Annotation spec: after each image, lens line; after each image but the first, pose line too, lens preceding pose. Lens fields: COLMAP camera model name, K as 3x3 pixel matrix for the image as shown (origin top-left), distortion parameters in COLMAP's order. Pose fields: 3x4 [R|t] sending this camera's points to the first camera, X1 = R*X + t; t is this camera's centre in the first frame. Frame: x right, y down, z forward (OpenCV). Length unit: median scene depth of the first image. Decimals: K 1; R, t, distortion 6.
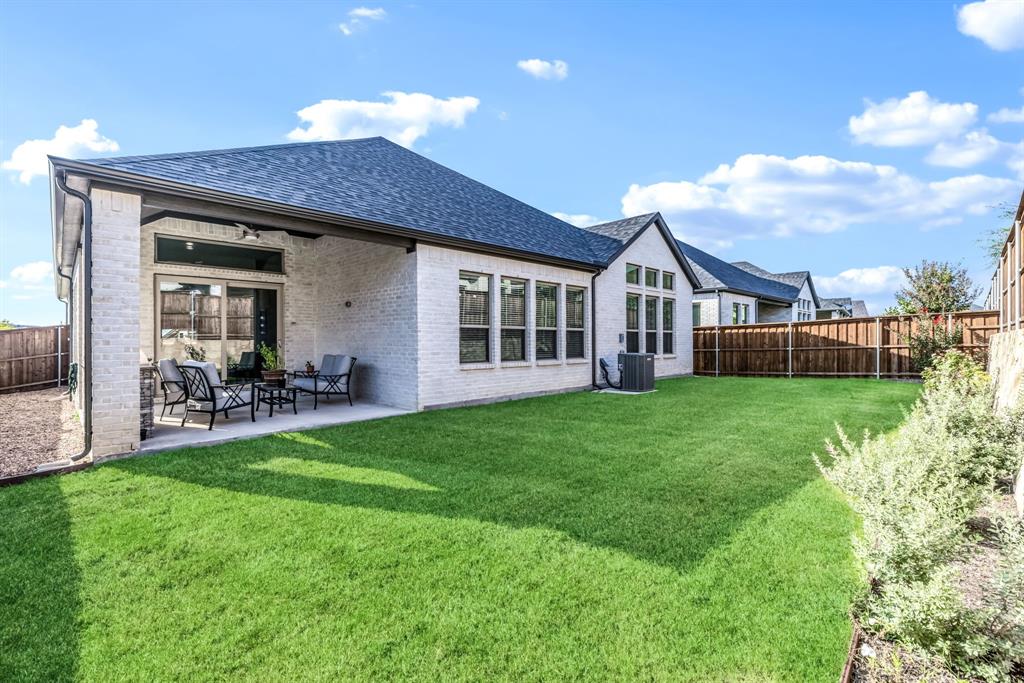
lens RADIAL K [[450.8, 0, 512.0], [0, 450.8, 341.5], [0, 0, 1]] dist [0.000271, -0.000035]
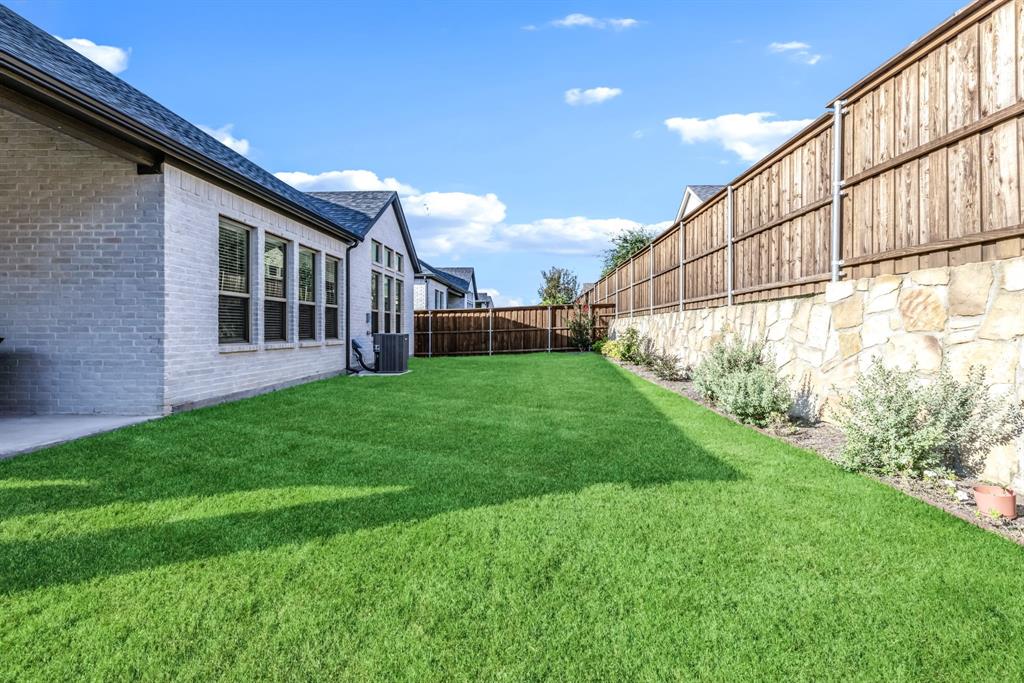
lens RADIAL K [[461.9, 0, 515.1], [0, 461.9, 326.4], [0, 0, 1]] dist [0.002024, 0.000287]
pose [[0.729499, 0.006102, 0.683954, -0.180373], [0.000357, 0.999957, -0.009302, 0.018389], [-0.683982, 0.007030, 0.729465, 0.090295]]
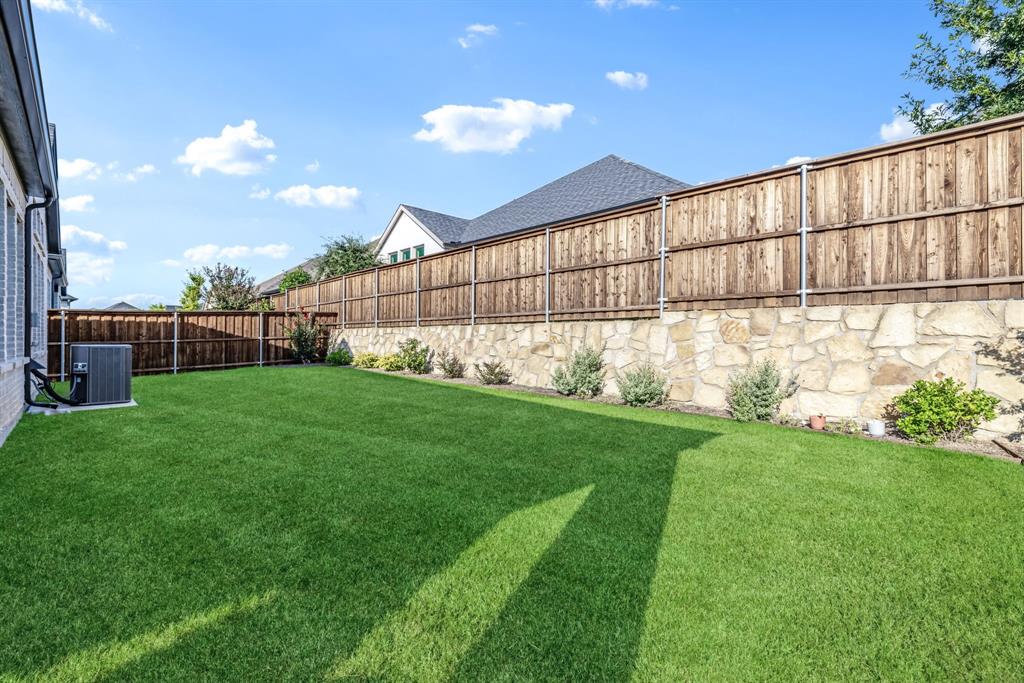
lens RADIAL K [[462.1, 0, 512.0], [0, 462.1, 341.5], [0, 0, 1]] dist [0.000021, -0.000340]
pose [[0.029154, -0.001438, 0.999574, -0.320148], [-0.001779, 0.999997, 0.001490, 0.016798], [-0.999573, -0.001822, 0.029151, 0.346450]]
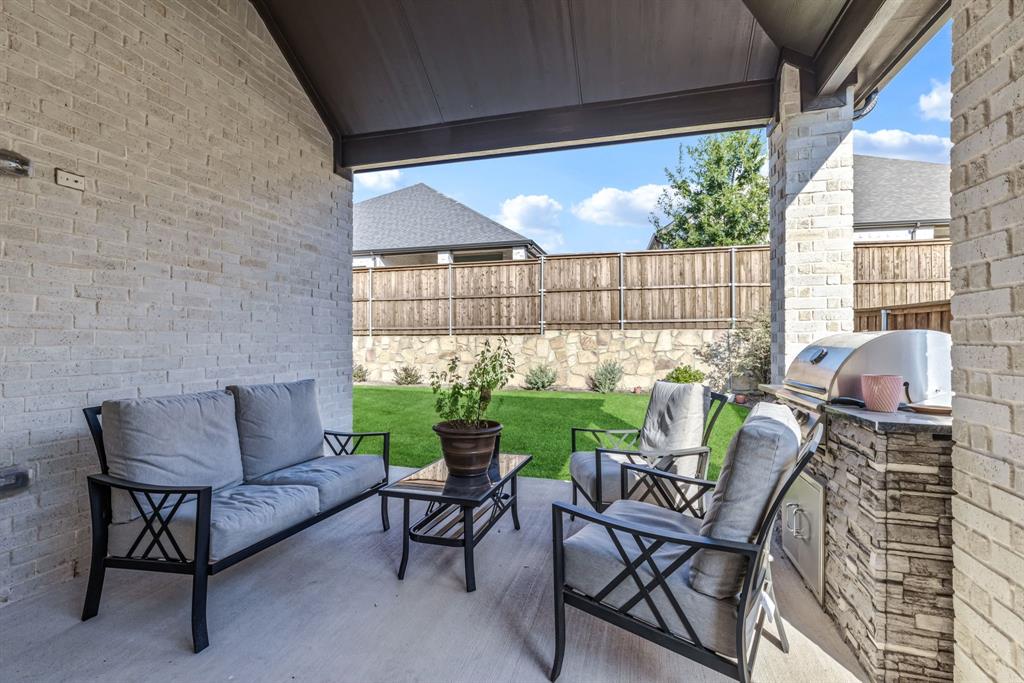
lens RADIAL K [[462.1, 0, 512.0], [0, 462.1, 341.5], [0, 0, 1]] dist [0.000021, -0.000340]
pose [[-0.491395, 0.003505, 0.870930, -0.489734], [0.008918, 0.999960, 0.001008, 0.001510], [-0.870891, 0.008263, -0.491407, 0.661510]]
